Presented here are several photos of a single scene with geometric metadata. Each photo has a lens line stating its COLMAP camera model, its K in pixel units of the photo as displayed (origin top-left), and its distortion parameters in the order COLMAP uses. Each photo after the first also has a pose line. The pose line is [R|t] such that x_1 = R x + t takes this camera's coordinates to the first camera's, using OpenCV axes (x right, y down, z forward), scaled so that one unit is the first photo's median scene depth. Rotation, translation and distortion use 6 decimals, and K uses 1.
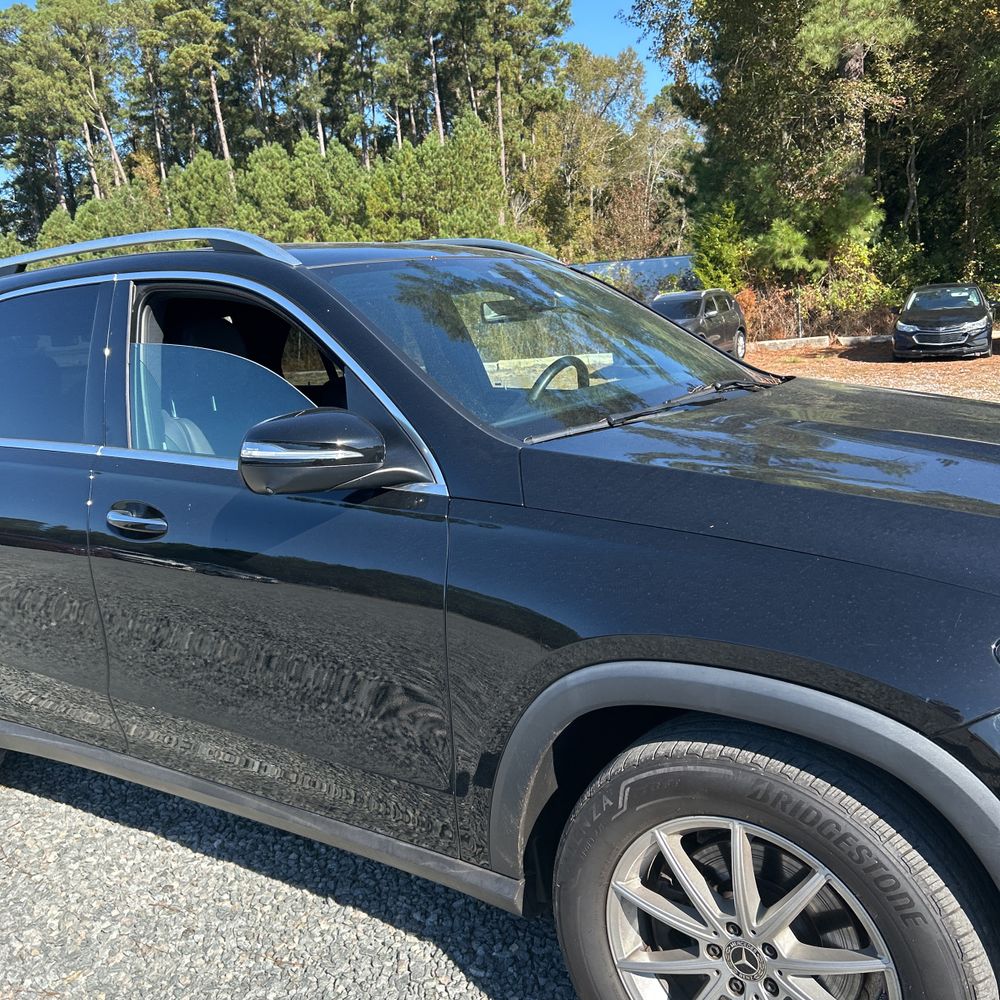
lens RADIAL K [[994.0, 0, 502.9], [0, 994.0, 497.5], [0, 0, 1]] dist [0.007996, 0.000000]
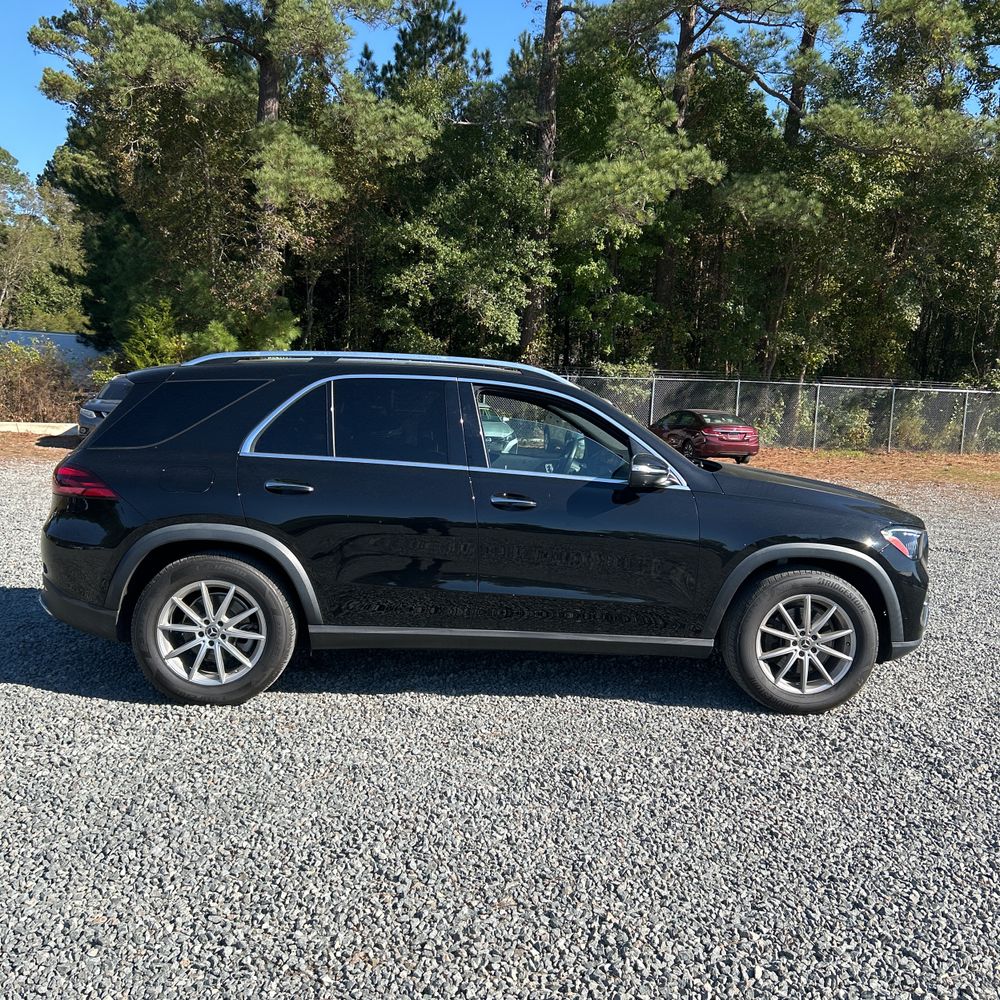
lens RADIAL K [[994.0, 0, 504.1], [0, 994.0, 509.0], [0, 0, 1]] dist [0.007996, 0.000000]
pose [[0.774086, 0.040295, 0.631797, -0.151587], [0.010500, 0.997018, -0.076453, 0.017412], [-0.632994, 0.065815, 0.771354, -0.049743]]
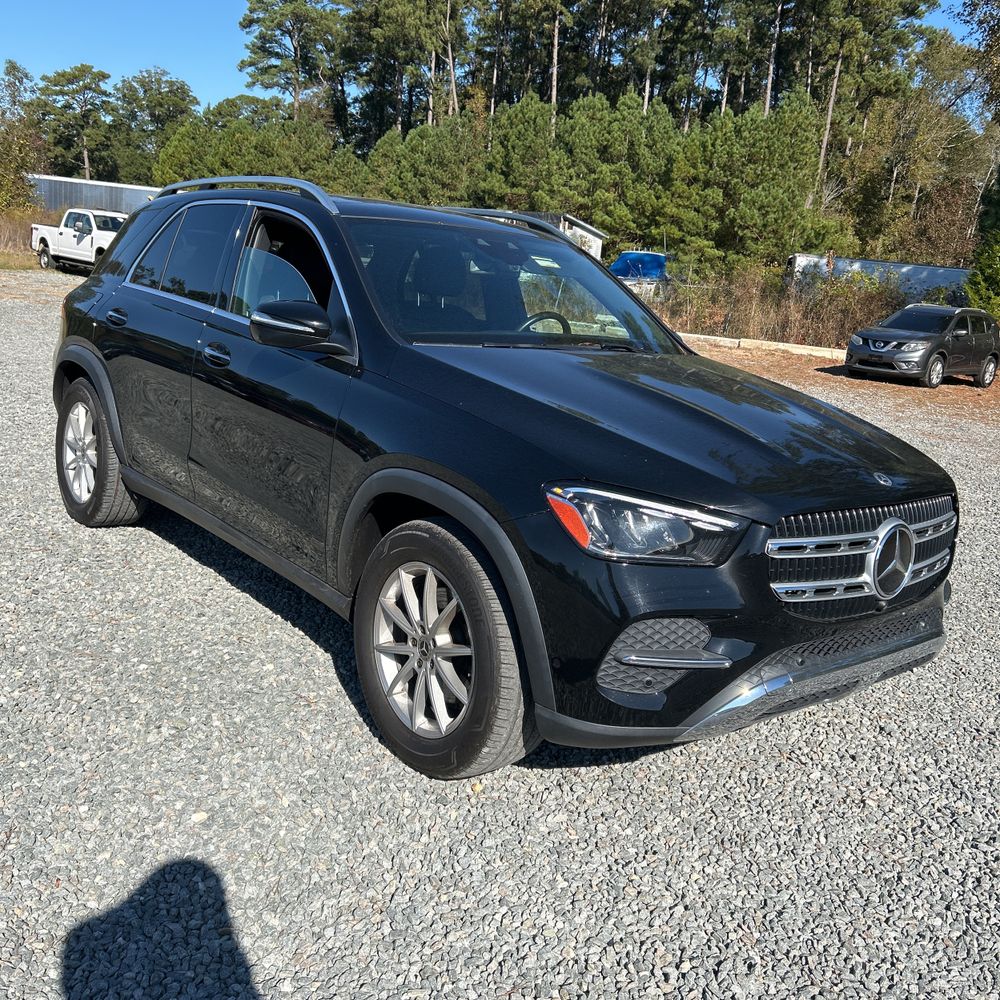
lens RADIAL K [[994.0, 0, 505.9], [0, 994.0, 493.1], [0, 0, 1]] dist [0.007996, 0.000000]
pose [[0.945168, 0.223759, -0.237887, 0.046093], [-0.215629, 0.974629, 0.060015, 0.004032], [0.245280, -0.005429, 0.969437, -0.041153]]
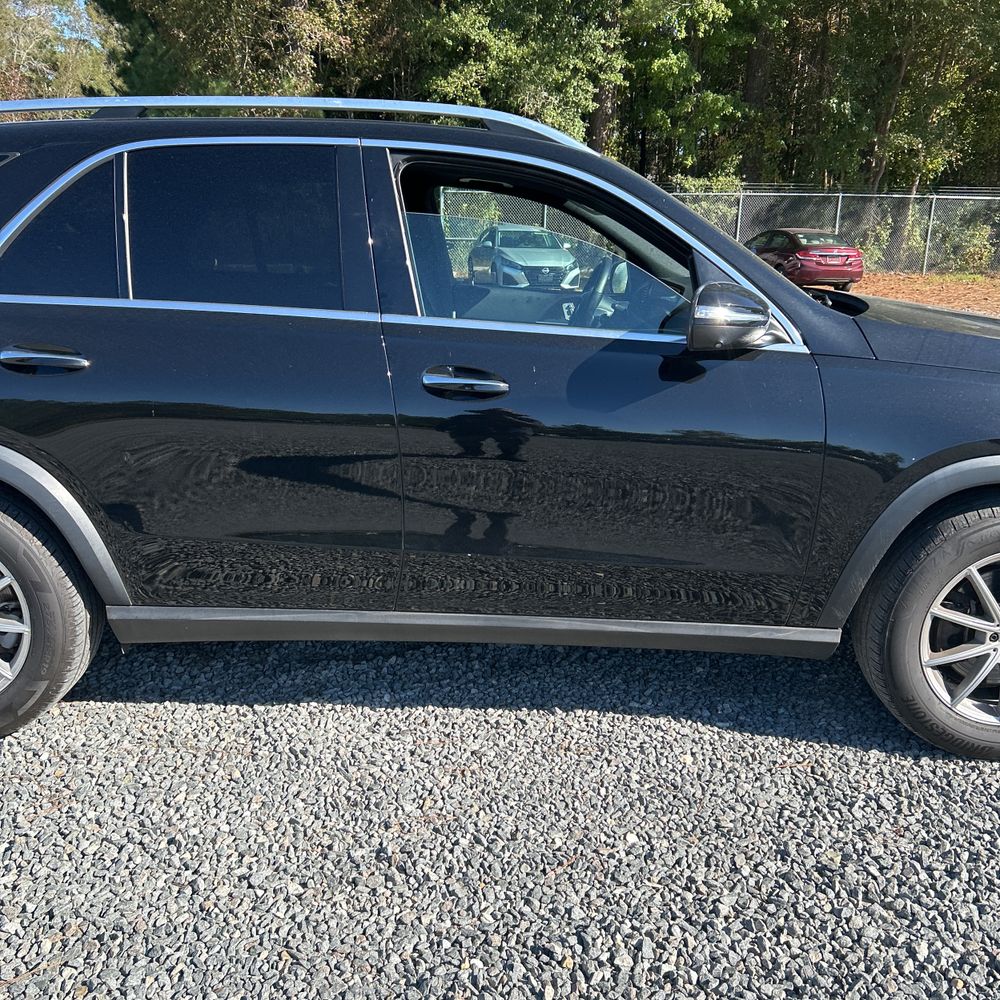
lens RADIAL K [[994.0, 0, 493.4], [0, 994.0, 525.4], [0, 0, 1]] dist [0.007996, 0.000000]
pose [[0.826244, -0.072771, 0.558592, -0.086680], [0.018984, 0.994654, 0.101499, 0.006179], [-0.562992, -0.073259, 0.823209, 0.008852]]
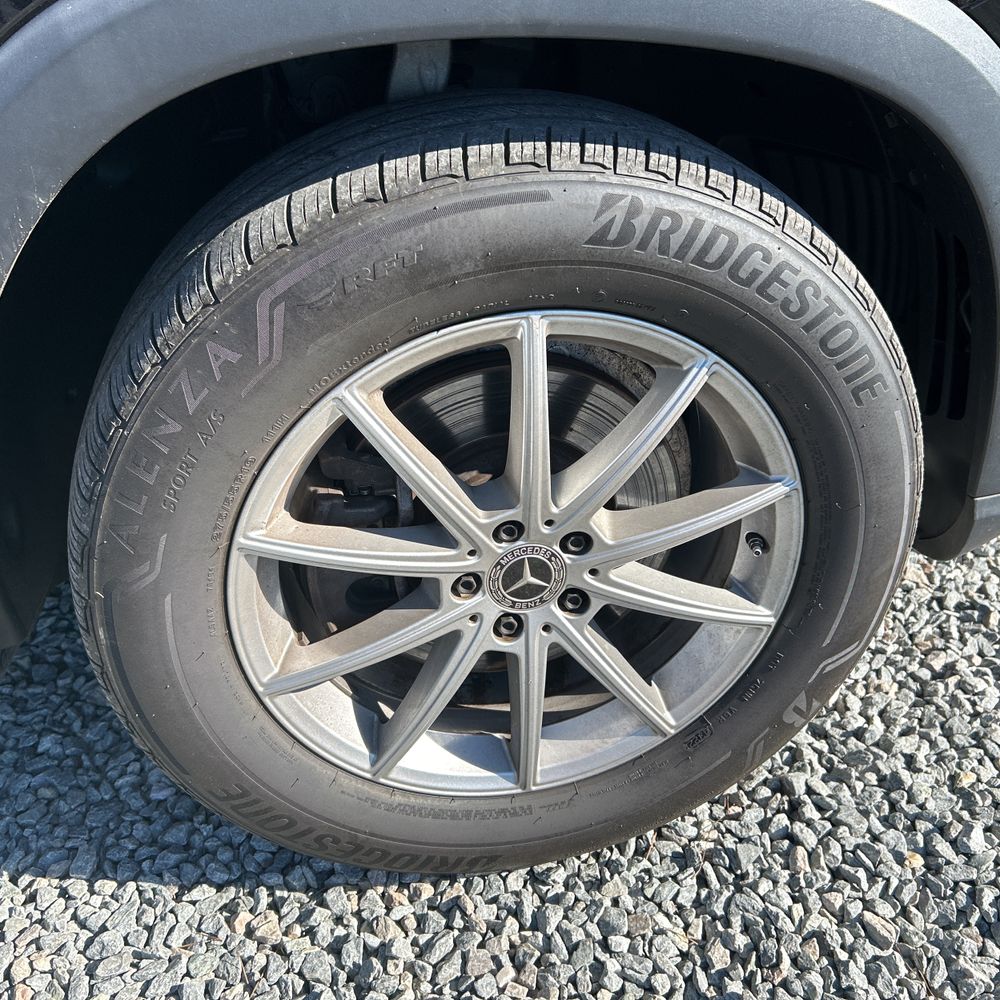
lens RADIAL K [[994.0, 0, 502.1], [0, 994.0, 492.8], [0, 0, 1]] dist [0.007996, 0.000000]
pose [[0.681781, -0.309725, 0.662756, -0.006599], [0.057185, 0.925745, 0.373800, 0.014020], [-0.729318, -0.216950, 0.648867, 0.042457]]
